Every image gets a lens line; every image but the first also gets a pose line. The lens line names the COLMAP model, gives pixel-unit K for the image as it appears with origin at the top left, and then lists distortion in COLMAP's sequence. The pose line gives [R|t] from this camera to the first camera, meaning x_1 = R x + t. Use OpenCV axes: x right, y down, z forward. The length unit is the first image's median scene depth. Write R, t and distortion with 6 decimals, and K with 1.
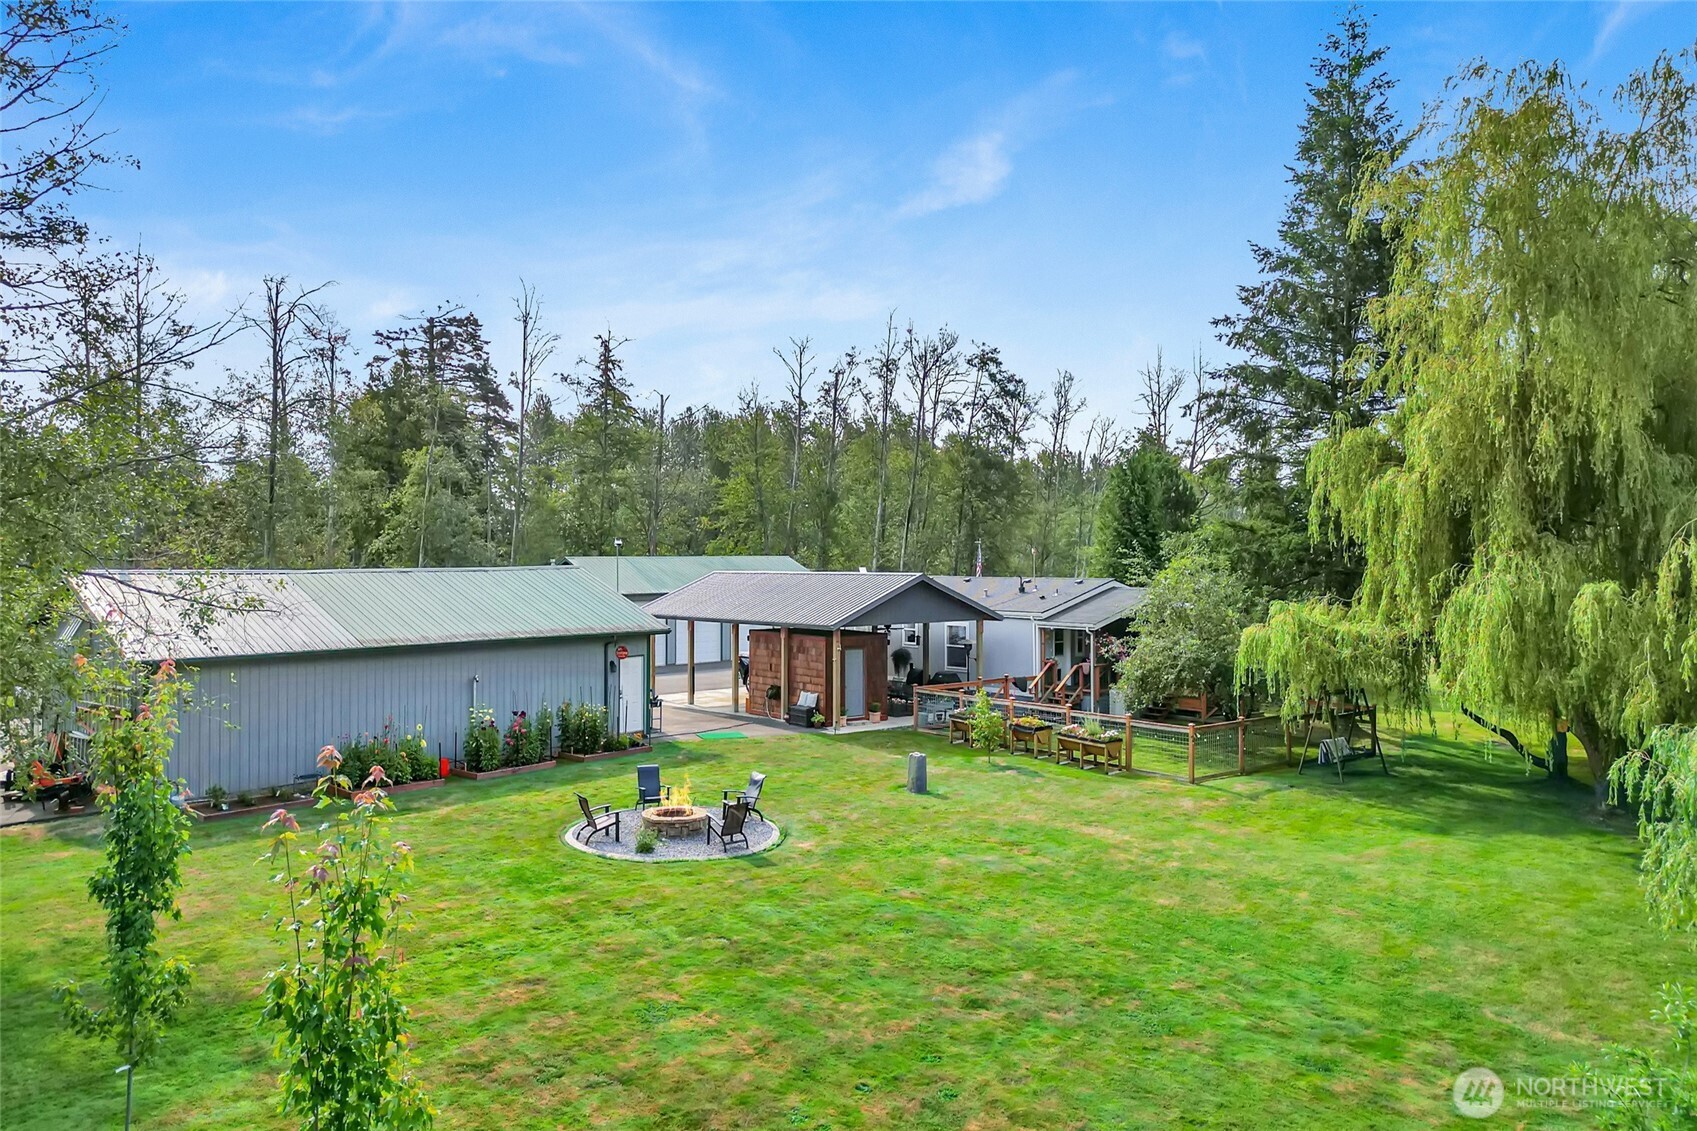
lens RADIAL K [[1185.2, 0, 849.3], [0, 1185.2, 560.2], [0, 0, 1]] dist [0.043770, -0.011968]
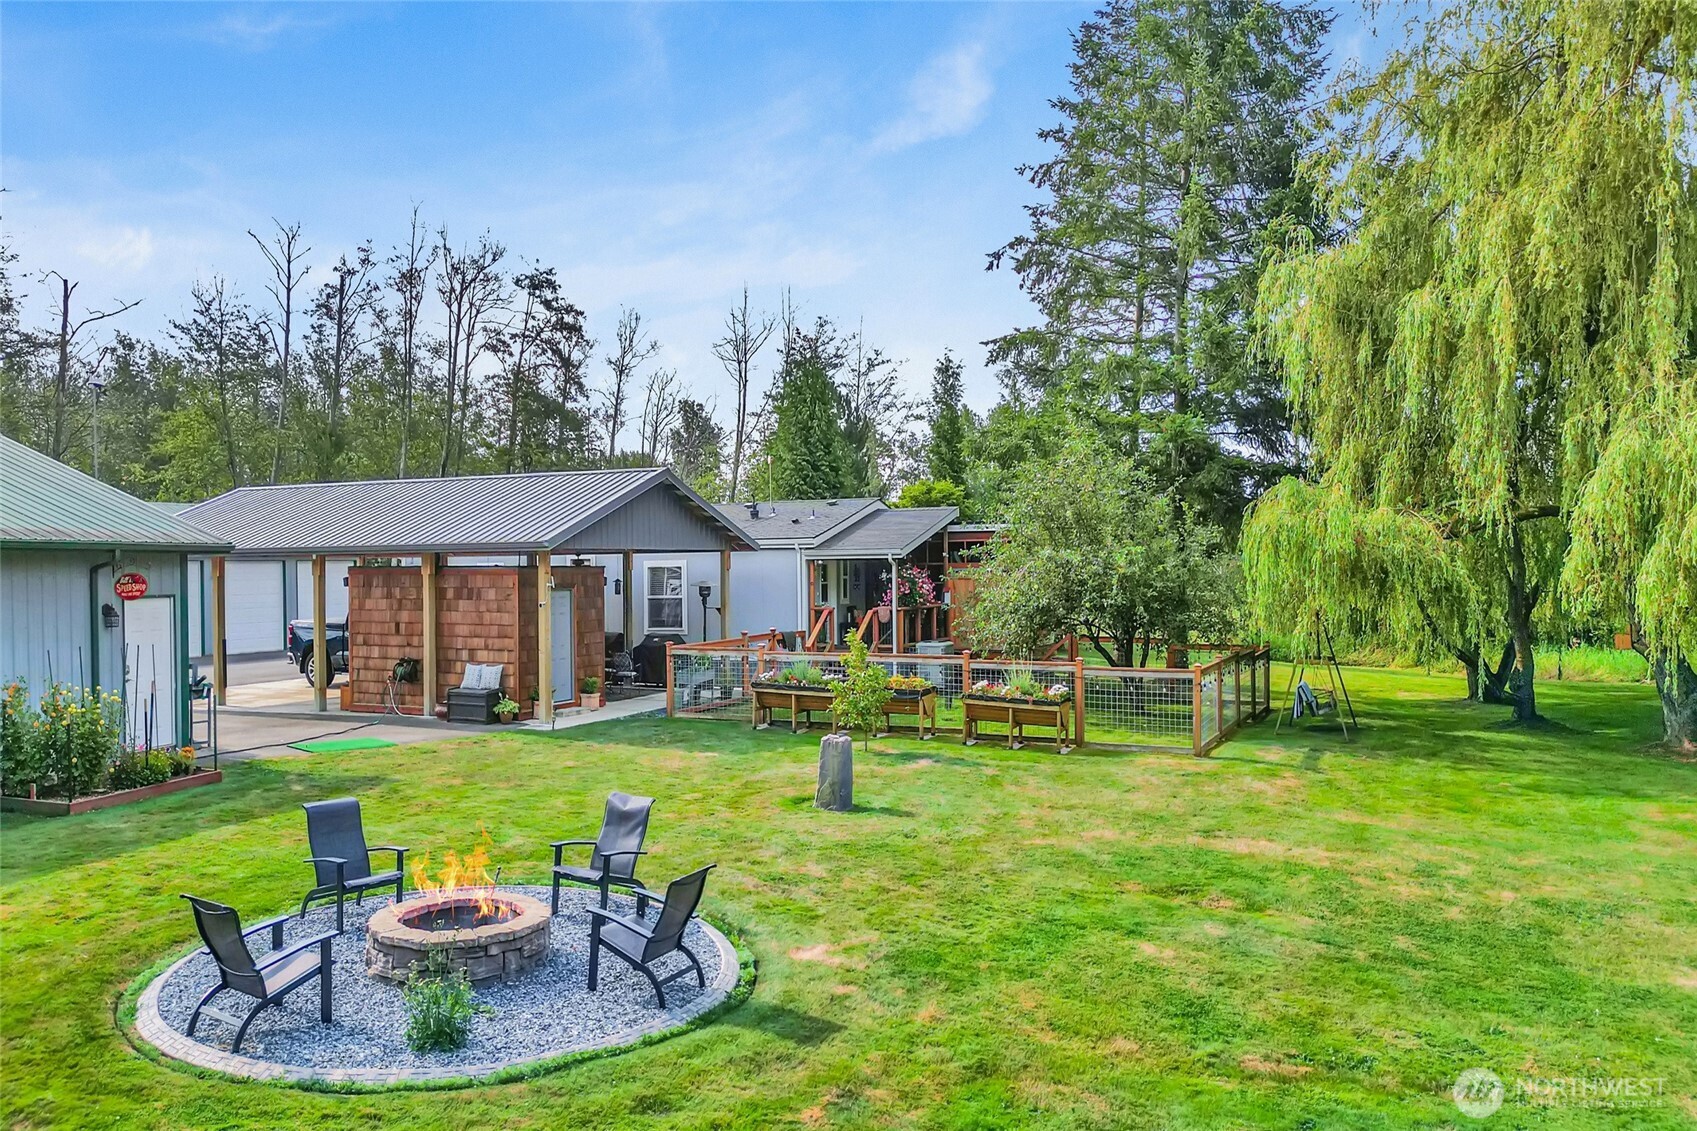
lens RADIAL K [[1185.2, 0, 807.9], [0, 1185.2, 591.3], [0, 0, 1]] dist [0.043770, -0.011968]
pose [[0.905674, -0.012825, 0.423780, -0.131053], [0.008765, 0.999895, 0.011527, 0.067343], [-0.423883, -0.006726, 0.905692, 0.386517]]
